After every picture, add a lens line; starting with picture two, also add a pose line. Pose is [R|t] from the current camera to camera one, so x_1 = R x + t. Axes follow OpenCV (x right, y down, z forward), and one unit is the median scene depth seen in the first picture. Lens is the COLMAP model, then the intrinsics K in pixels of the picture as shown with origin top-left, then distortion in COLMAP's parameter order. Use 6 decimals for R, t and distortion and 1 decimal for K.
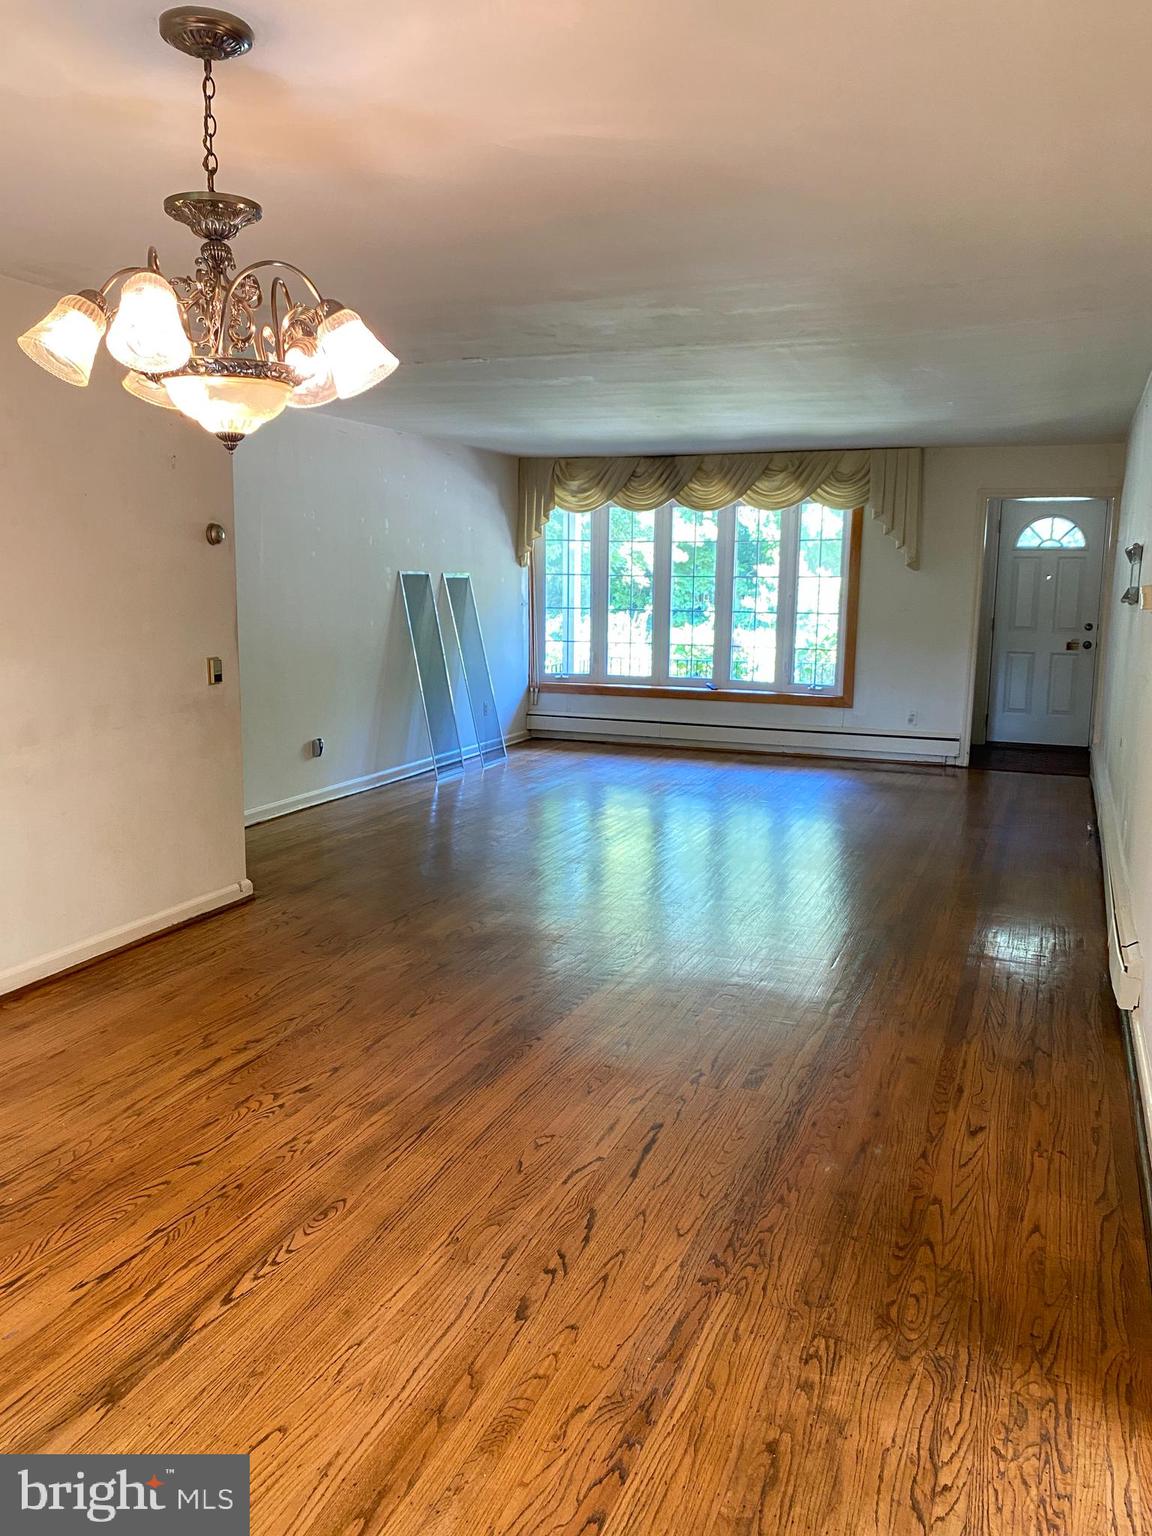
lens RADIAL K [[1194.2, 0, 572.5], [0, 1194.2, 767.2], [0, 0, 1]] dist [0.060591, -0.032126]
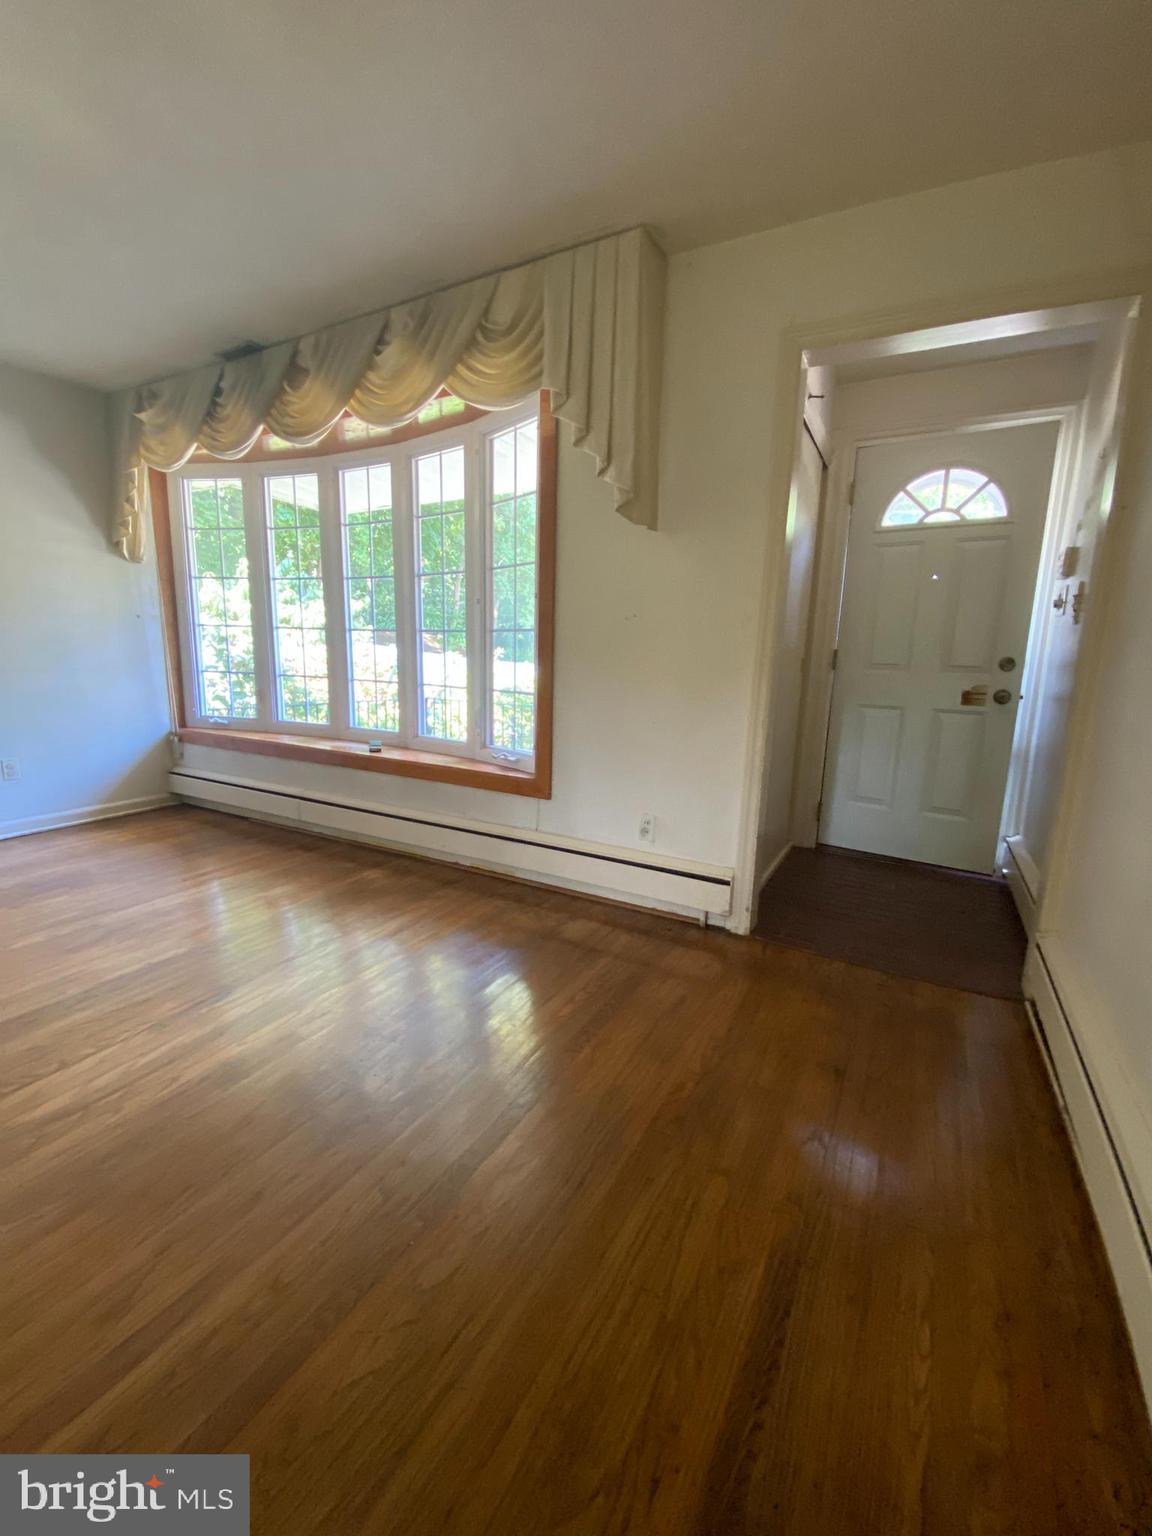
lens RADIAL K [[623.8, 0, 583.3], [0, 623.8, 767.6], [0, 0, 1]] dist [0.000645, -0.001904]
pose [[0.991789, 0.038725, -0.121881, 0.268634], [-0.036954, 0.999176, 0.016759, -0.065589], [0.122430, -0.012118, 0.992403, 0.684655]]
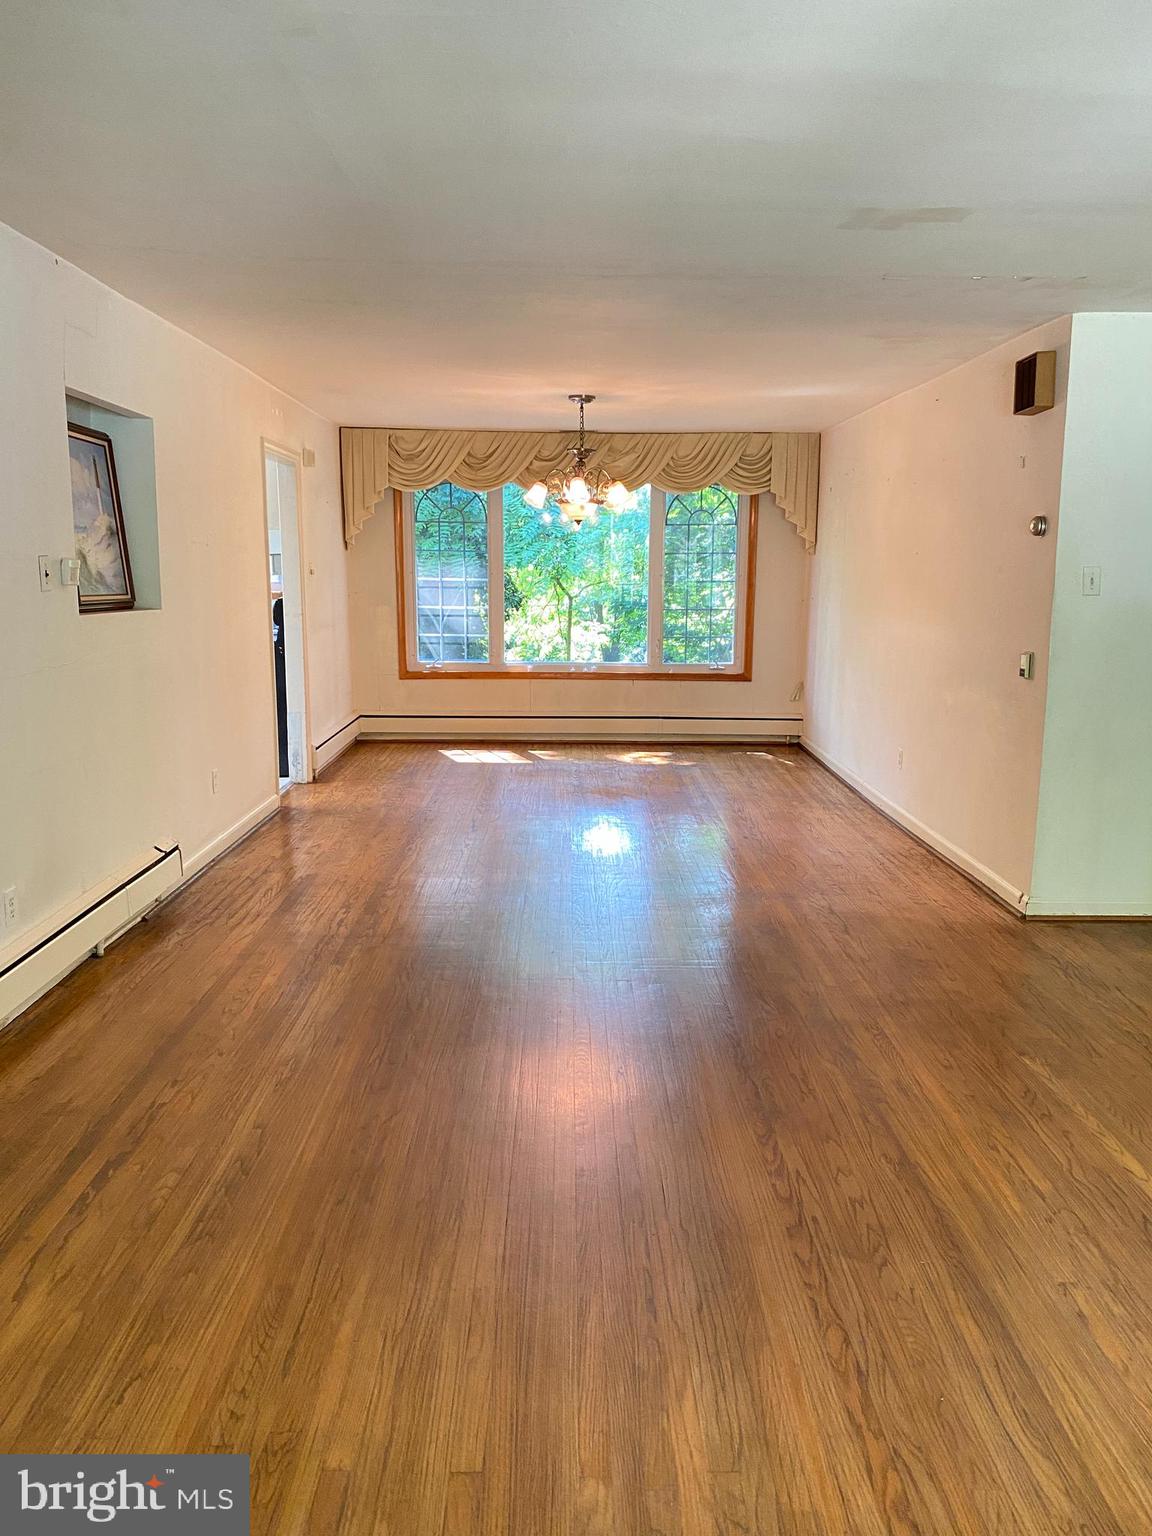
lens RADIAL K [[1194.2, 0, 575.4], [0, 1194.2, 770.1], [0, 0, 1]] dist [0.060591, -0.032126]
pose [[-0.923333, 0.044980, -0.381356, 0.544868], [-0.079976, 0.948812, 0.305548, -0.346947], [0.375578, 0.312622, -0.872472, 2.250657]]
